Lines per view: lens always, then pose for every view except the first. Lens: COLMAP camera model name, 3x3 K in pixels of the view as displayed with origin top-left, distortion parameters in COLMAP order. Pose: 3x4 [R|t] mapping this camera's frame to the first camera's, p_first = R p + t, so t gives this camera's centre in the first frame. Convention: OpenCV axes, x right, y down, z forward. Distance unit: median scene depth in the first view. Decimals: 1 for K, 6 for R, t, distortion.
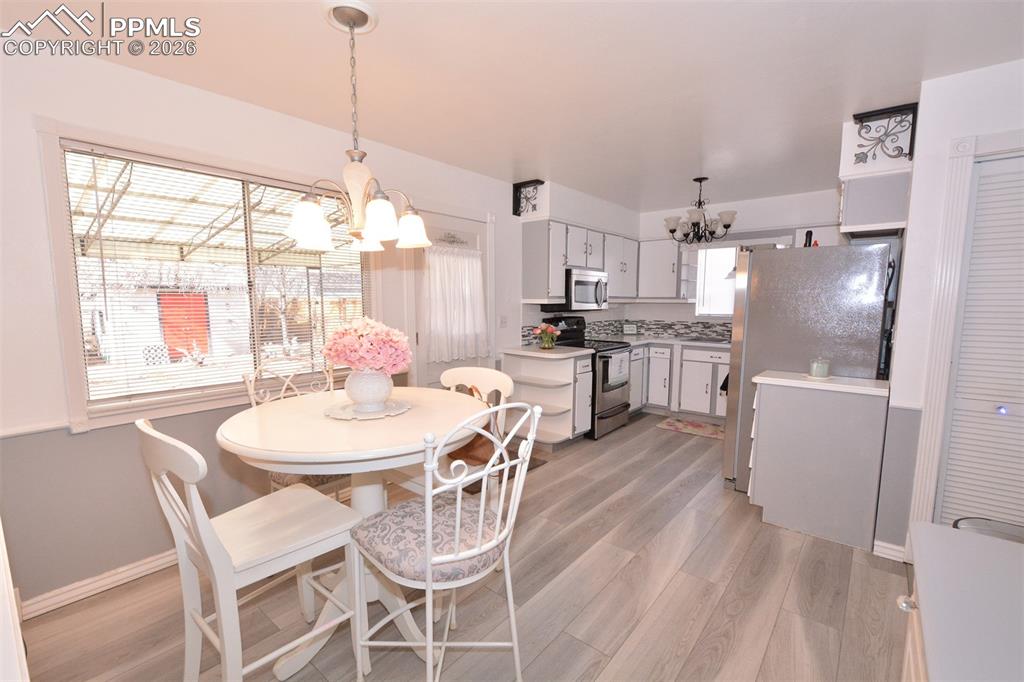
lens RADIAL K [[448.0, 0, 509.1], [0, 448.0, 350.4], [0, 0, 1]] dist [0.001446, -0.005153]
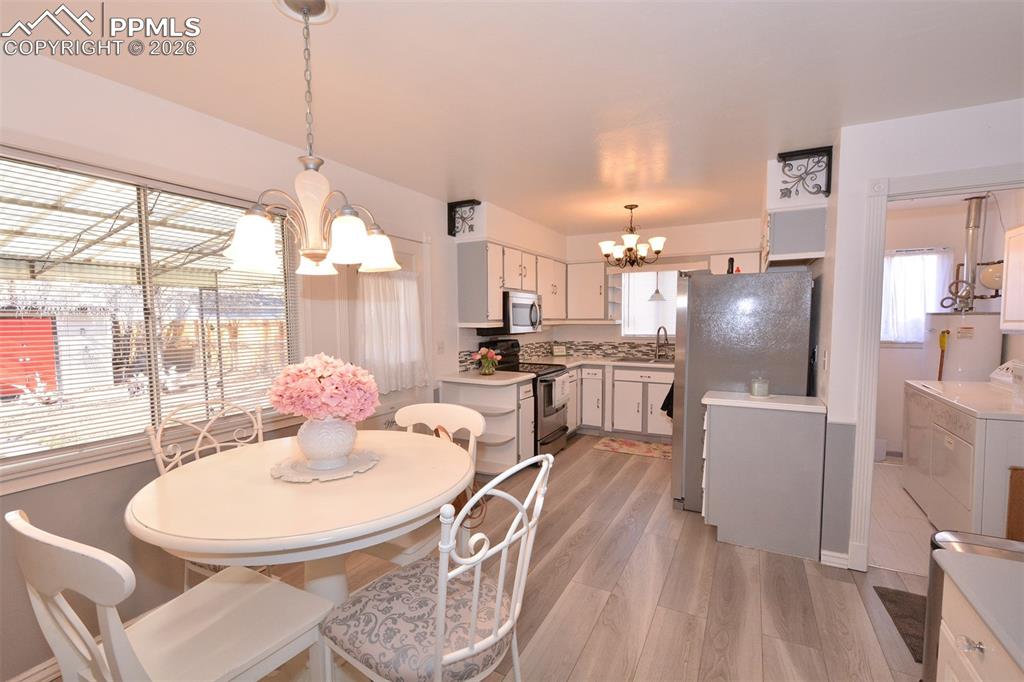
lens RADIAL K [[452.5, 0, 508.1], [0, 452.5, 349.4], [0, 0, 1]] dist [-0.001188, -0.000669]
pose [[0.979687, -0.022344, 0.199284, -0.065227], [0.031379, 0.998612, -0.042296, -0.015948], [-0.198063, 0.047690, 0.979028, 0.046922]]
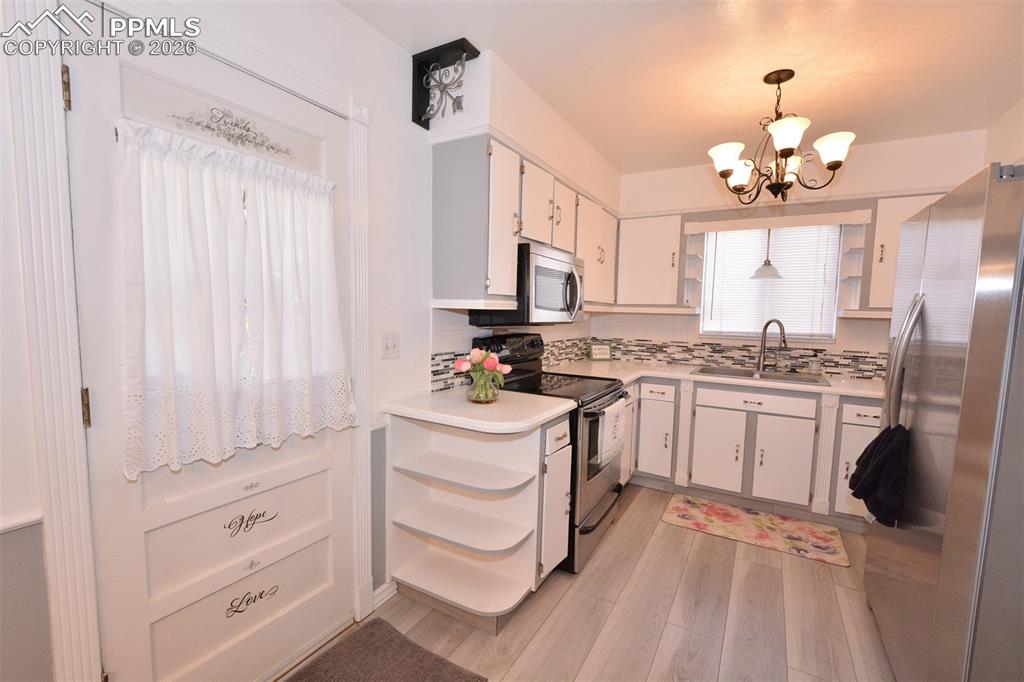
lens RADIAL K [[448.0, 0, 509.1], [0, 448.0, 350.4], [0, 0, 1]] dist [0.001446, -0.005153]
pose [[0.985371, 0.004705, 0.170358, 0.030228], [-0.000722, 0.999725, -0.023435, -0.049433], [-0.170421, 0.022969, 0.985104, 0.530841]]
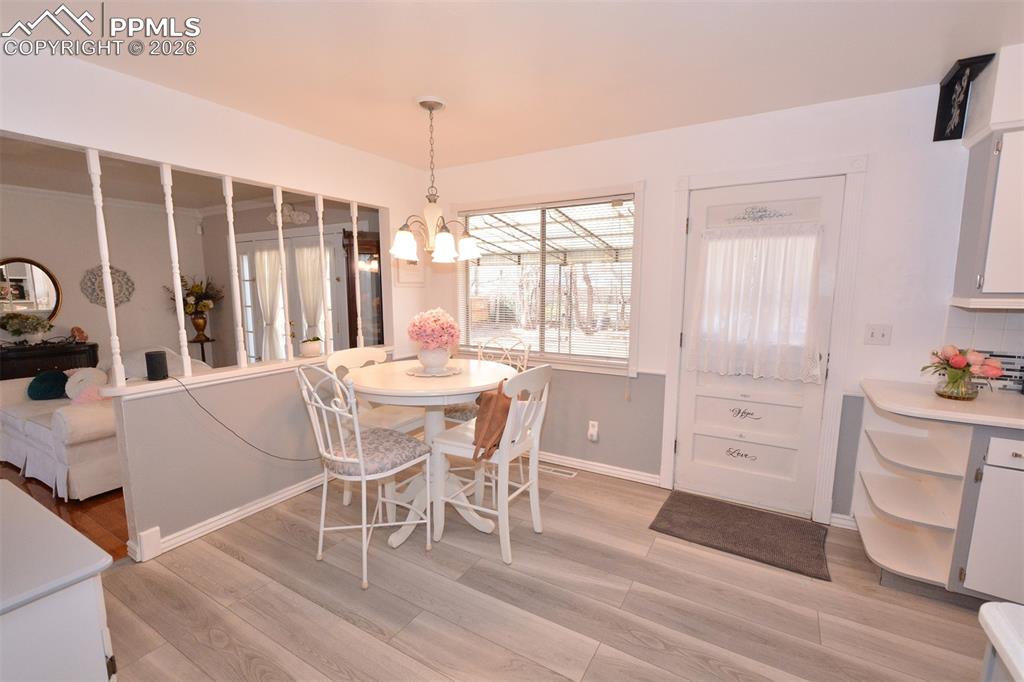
lens RADIAL K [[448.0, 0, 509.1], [0, 448.0, 350.4], [0, 0, 1]] dist [0.001446, -0.005153]
pose [[0.152385, 0.140493, -0.978284, 0.504572], [-0.112203, 0.985904, 0.124110, -0.064060], [0.981931, 0.090854, 0.166001, 0.438122]]
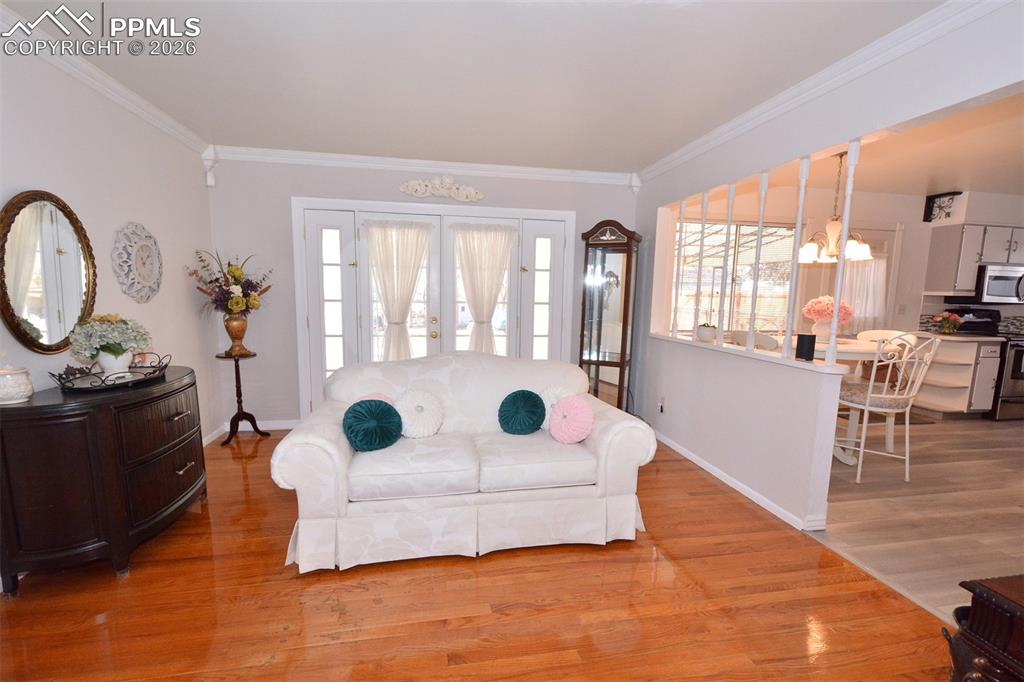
lens RADIAL K [[448.0, 0, 509.1], [0, 448.0, 350.4], [0, 0, 1]] dist [0.001446, -0.005153]
pose [[0.766482, 0.098178, -0.634718, -0.050134], [-0.090818, 0.994885, 0.044217, 0.094138], [0.635813, 0.023753, 0.771478, -0.649473]]
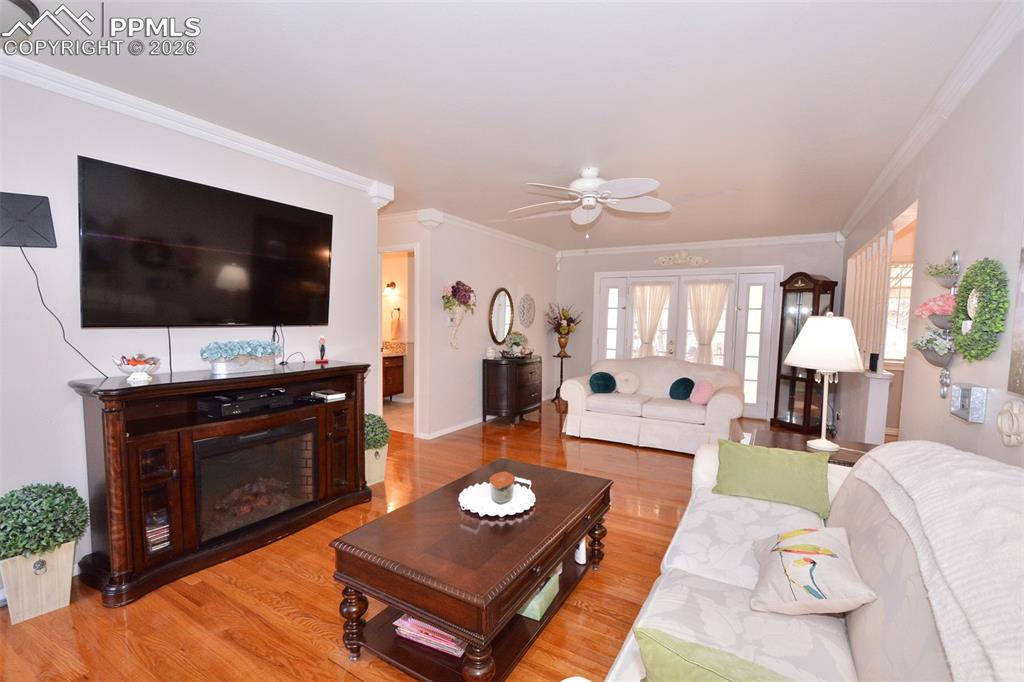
lens RADIAL K [[448.0, 0, 509.1], [0, 448.0, 350.4], [0, 0, 1]] dist [0.001446, -0.005153]
pose [[0.152391, 0.075391, -0.985441, 0.652912], [-0.129931, 0.989960, 0.055644, 0.101696], [0.979742, 0.119560, 0.160657, -0.789208]]
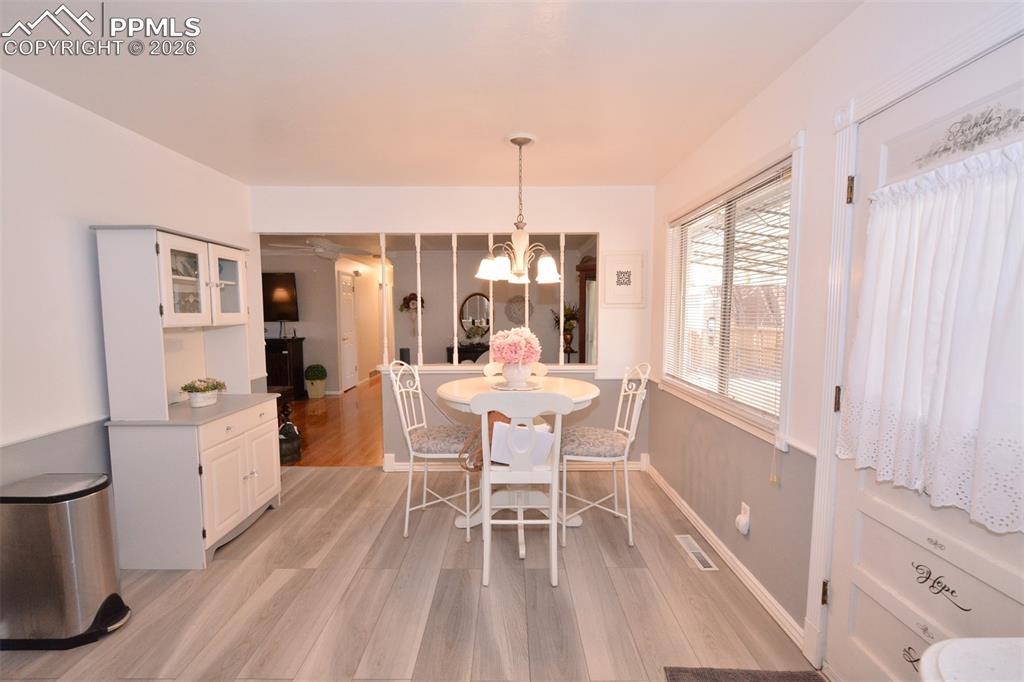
lens RADIAL K [[448.0, 0, 509.1], [0, 448.0, 350.4], [0, 0, 1]] dist [0.001446, -0.005153]
pose [[-0.770286, 0.056726, -0.635171, 0.303121], [-0.069723, 0.982573, 0.172307, -0.112453], [0.633876, 0.177012, -0.752906, 0.941738]]
